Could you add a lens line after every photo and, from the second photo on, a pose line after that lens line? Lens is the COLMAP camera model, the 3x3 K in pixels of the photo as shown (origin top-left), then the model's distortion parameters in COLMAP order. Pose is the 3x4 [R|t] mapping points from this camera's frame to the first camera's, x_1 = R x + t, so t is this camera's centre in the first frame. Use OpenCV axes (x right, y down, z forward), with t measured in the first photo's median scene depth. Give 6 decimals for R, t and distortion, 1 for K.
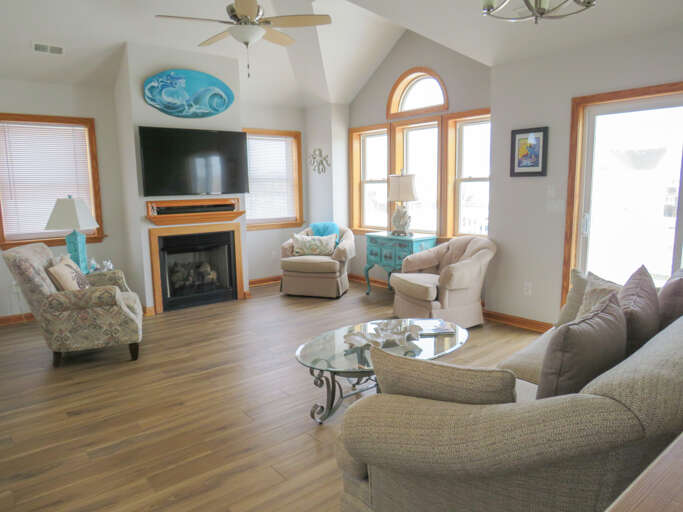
lens RADIAL K [[498.8, 0, 341.5], [0, 498.8, 256.0], [0, 0, 1]] dist [-0.006272, -0.009048]
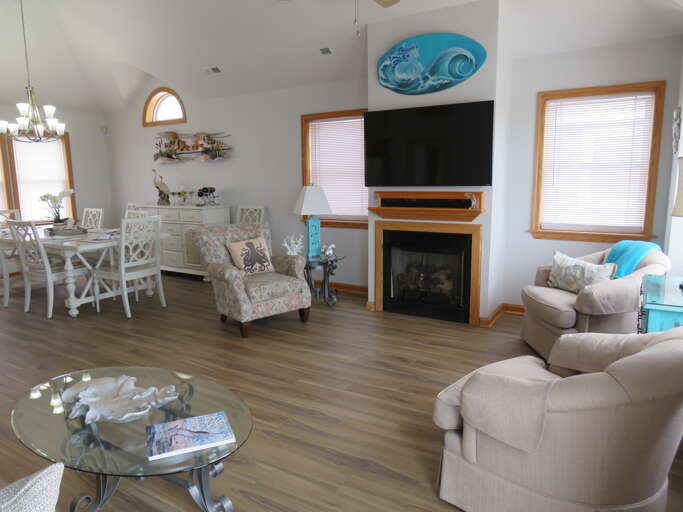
lens RADIAL K [[498.8, 0, 341.5], [0, 498.8, 256.0], [0, 0, 1]] dist [-0.006272, -0.009048]
pose [[0.311939, 0.163049, -0.936007, 0.480440], [-0.128179, 0.983380, 0.128583, -0.099690], [0.941416, 0.079866, 0.327654, 0.621006]]
